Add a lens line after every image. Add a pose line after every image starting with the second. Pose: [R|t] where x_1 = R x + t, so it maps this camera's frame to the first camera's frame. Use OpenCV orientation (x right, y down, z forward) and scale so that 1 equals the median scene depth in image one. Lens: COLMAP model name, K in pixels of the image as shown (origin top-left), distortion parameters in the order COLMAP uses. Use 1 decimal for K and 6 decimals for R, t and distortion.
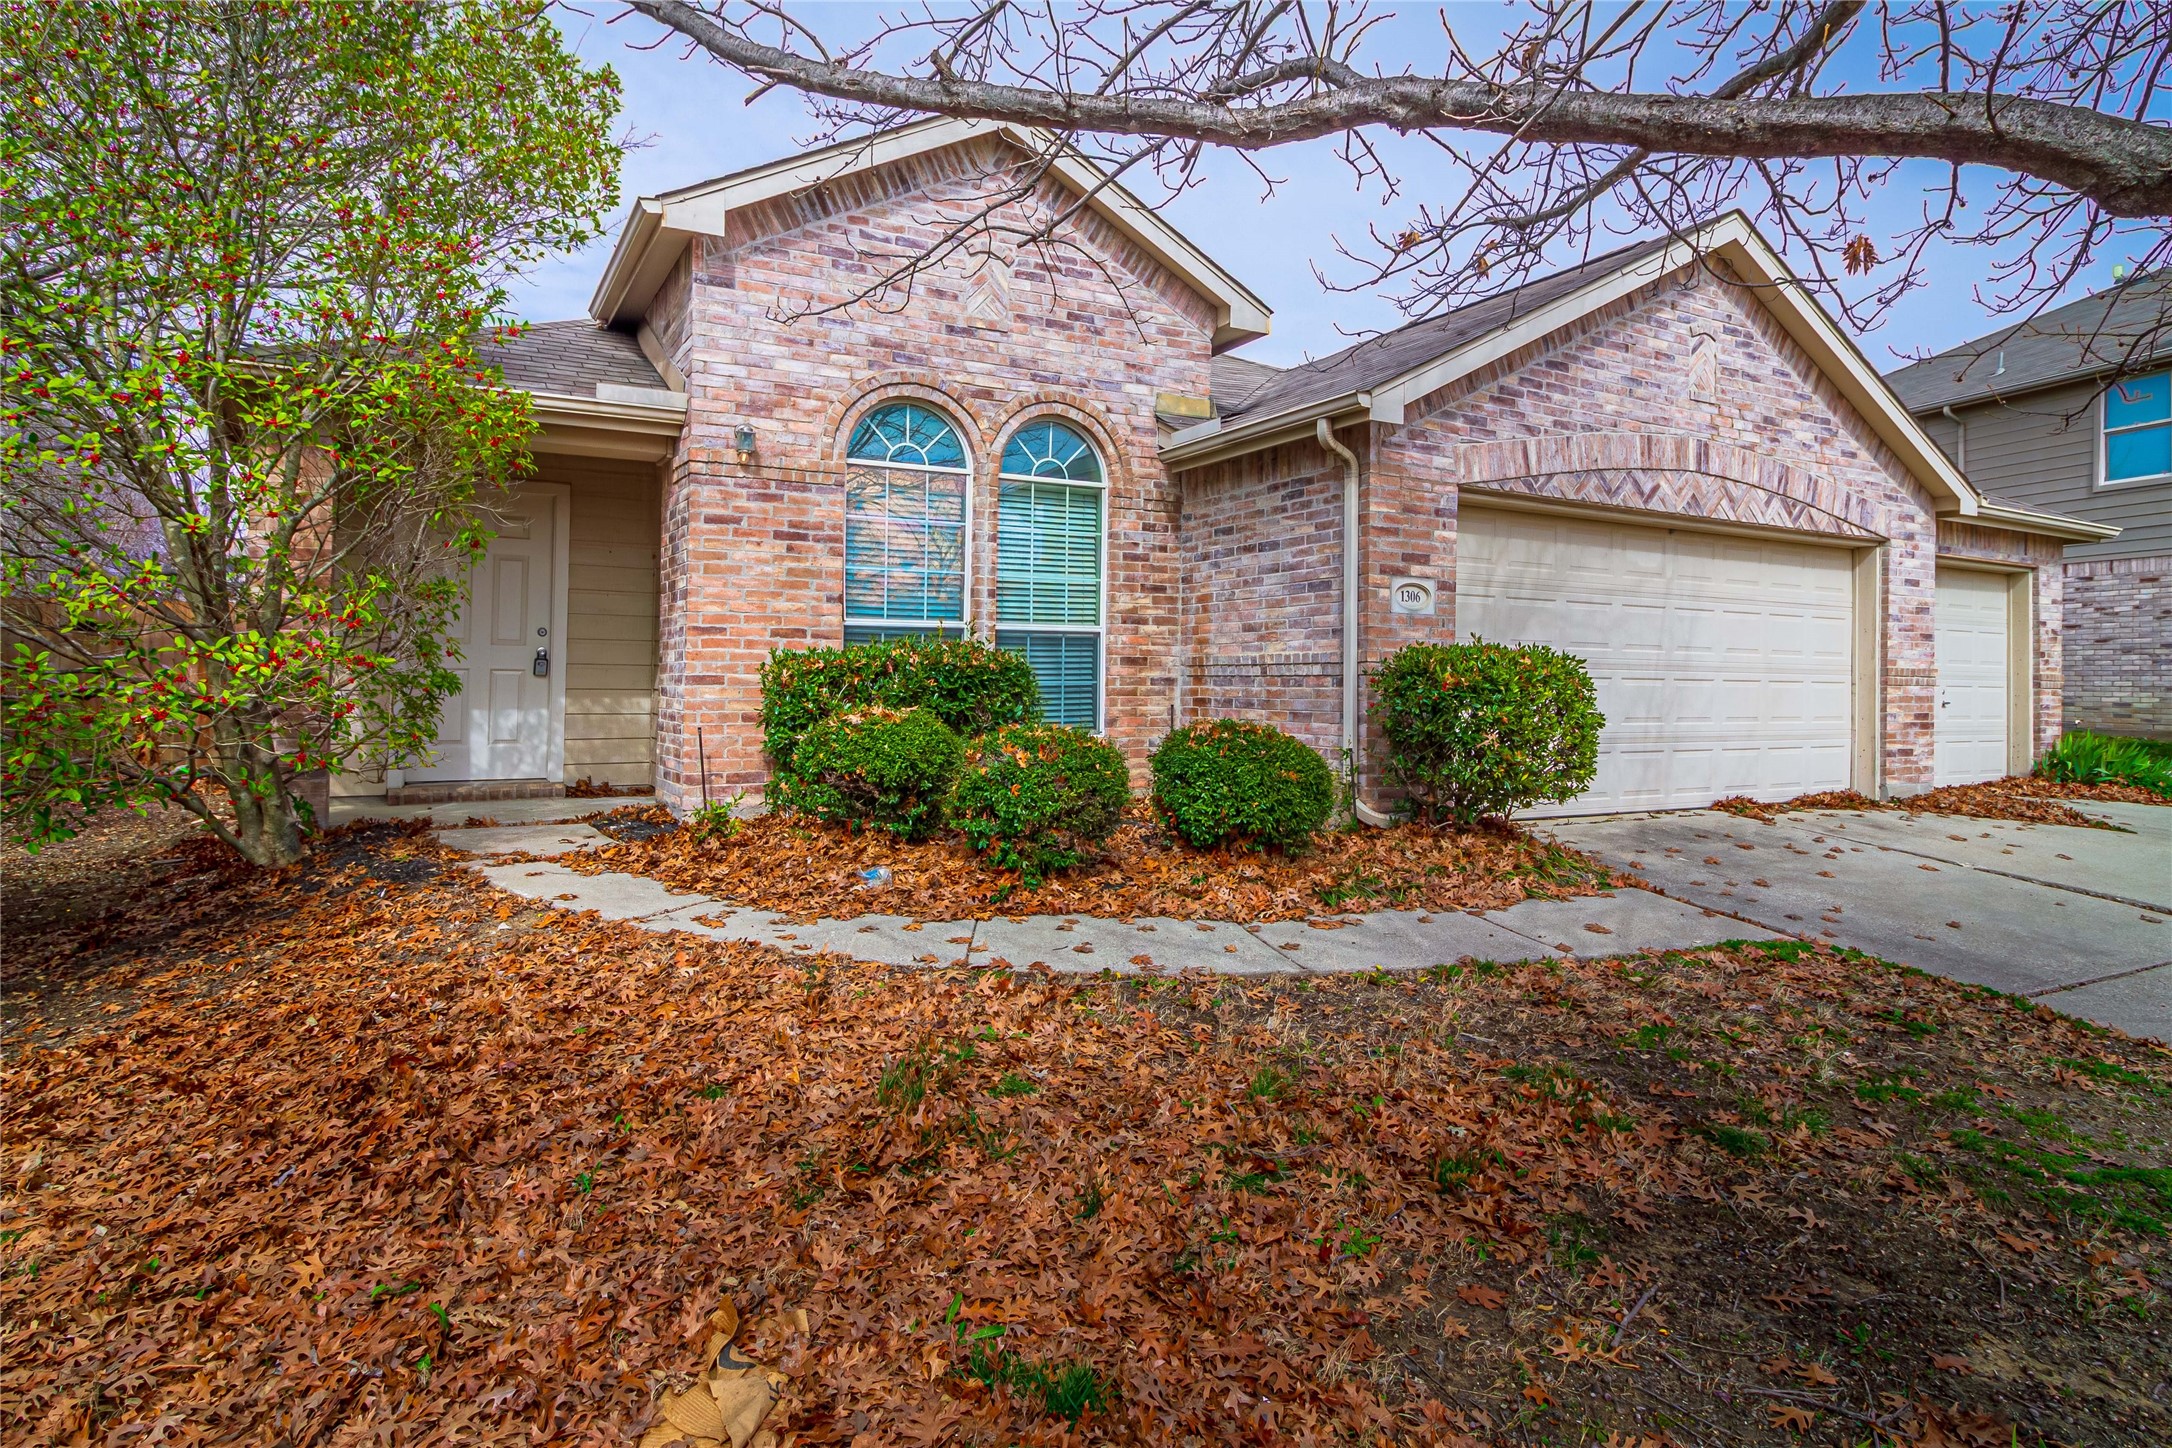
lens RADIAL K [[1165.7, 0, 1084.5], [0, 1165.7, 705.6], [0, 0, 1]] dist [0.005901, -0.003071]
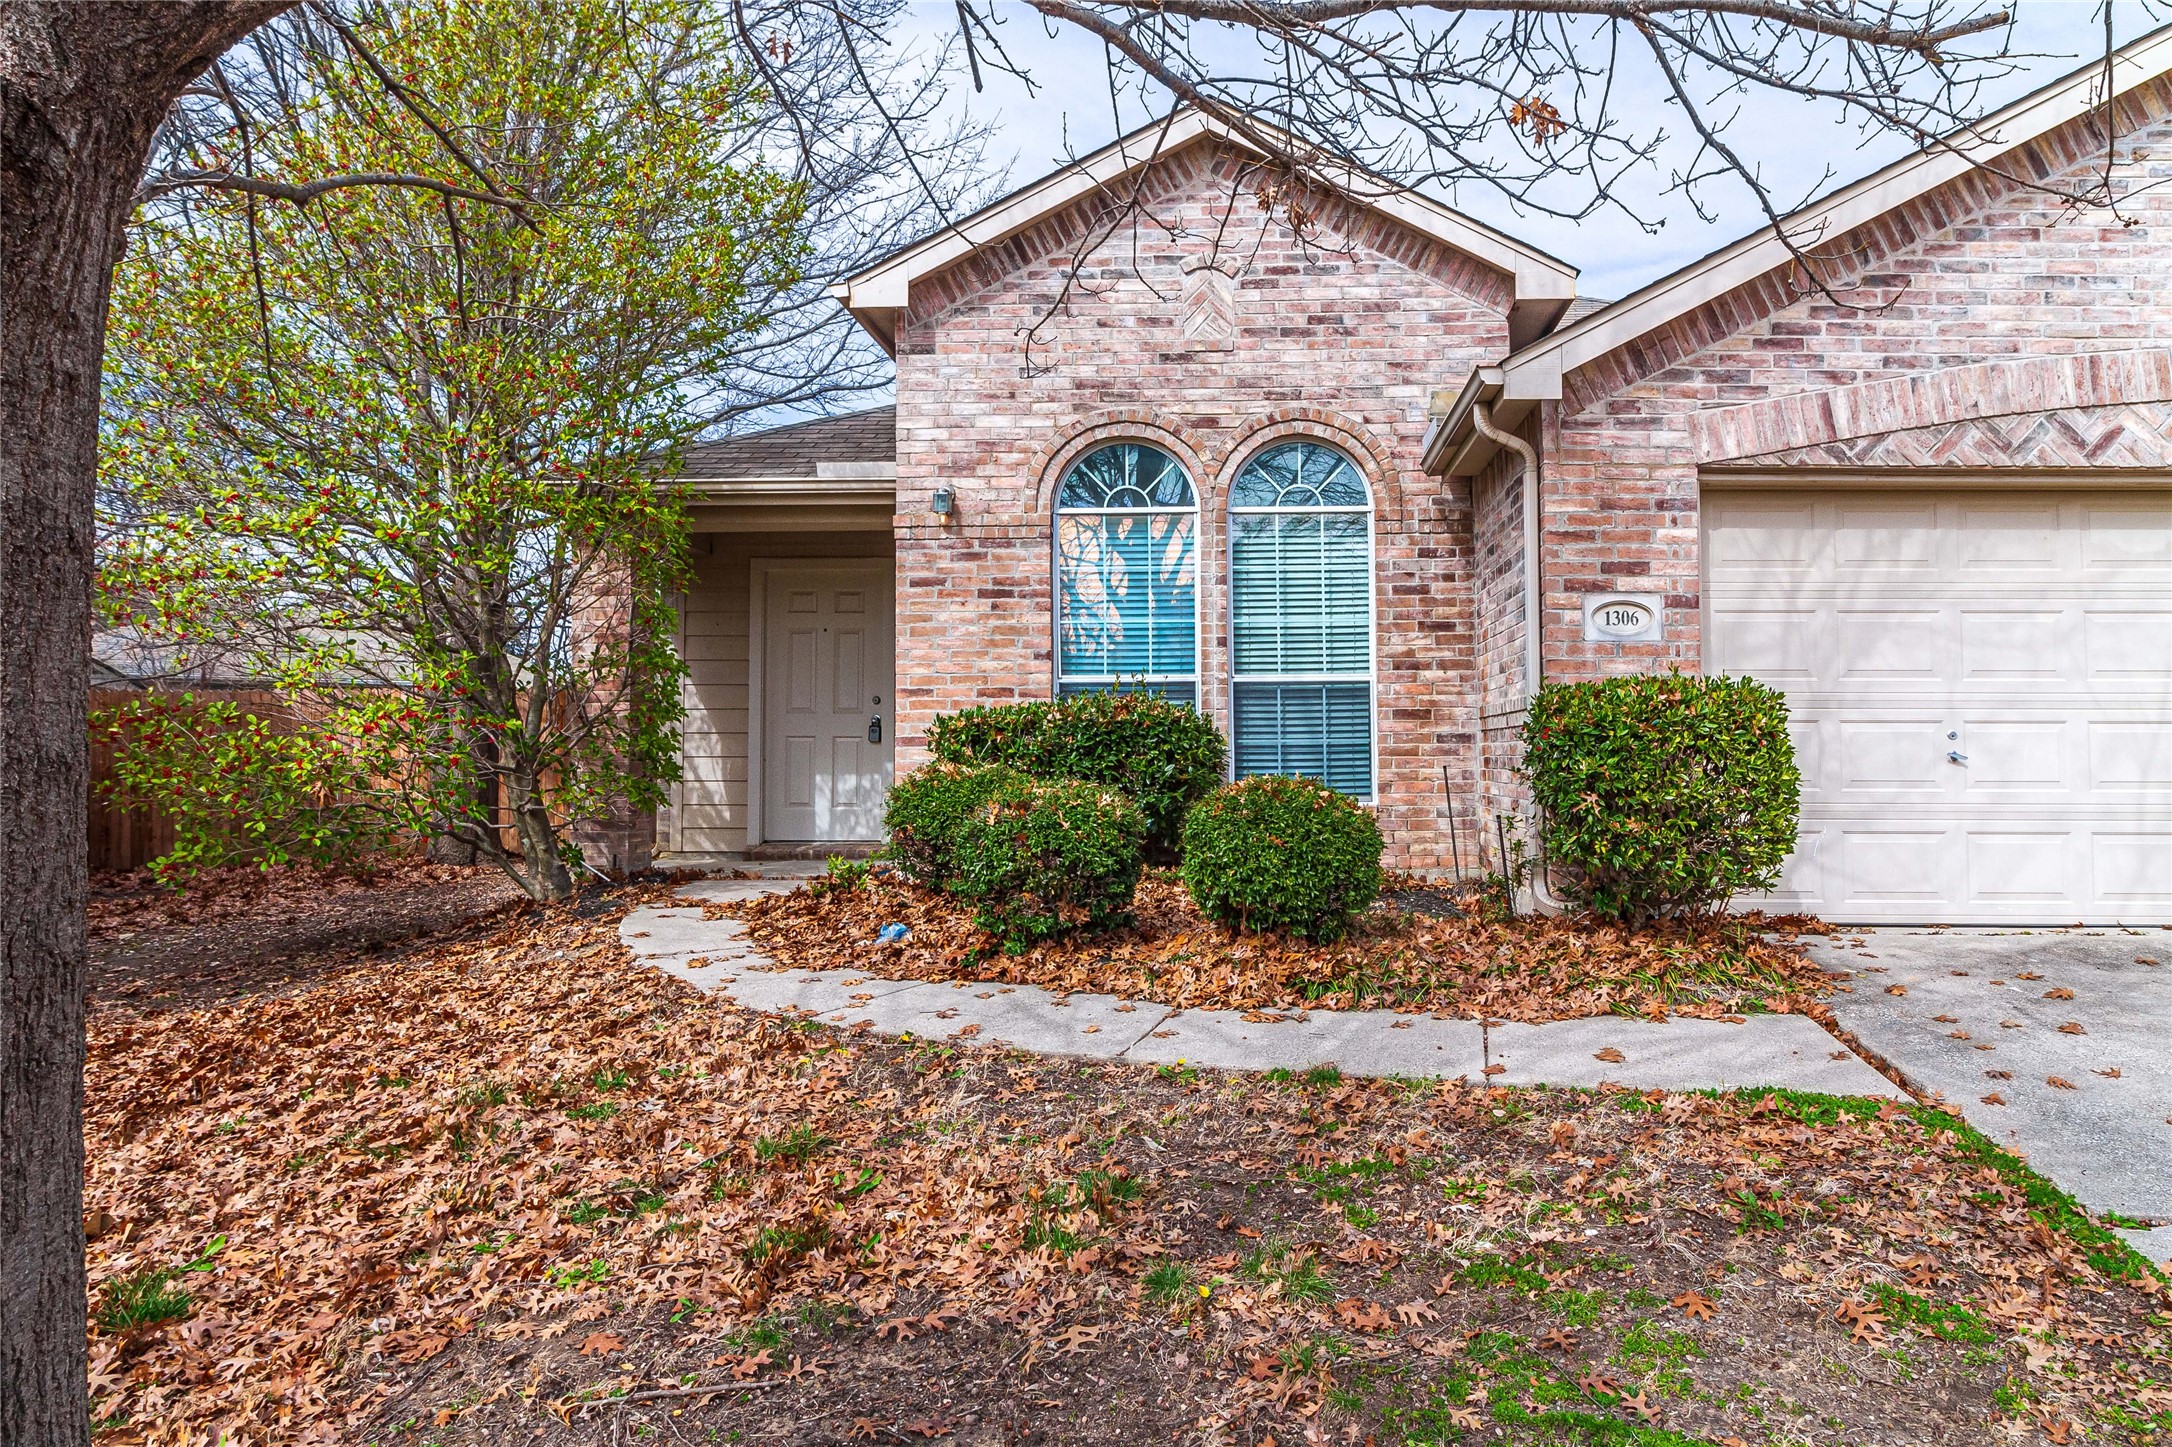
lens RADIAL K [[1332.1, 0, 1086.9], [0, 1332.1, 733.2], [0, 0, 1]] dist [0.001958, -0.002840]
pose [[0.872737, -0.016415, -0.487915, 0.349710], [-0.001363, 0.999349, -0.036059, 0.011567], [0.488189, 0.032135, 0.872146, 0.065077]]
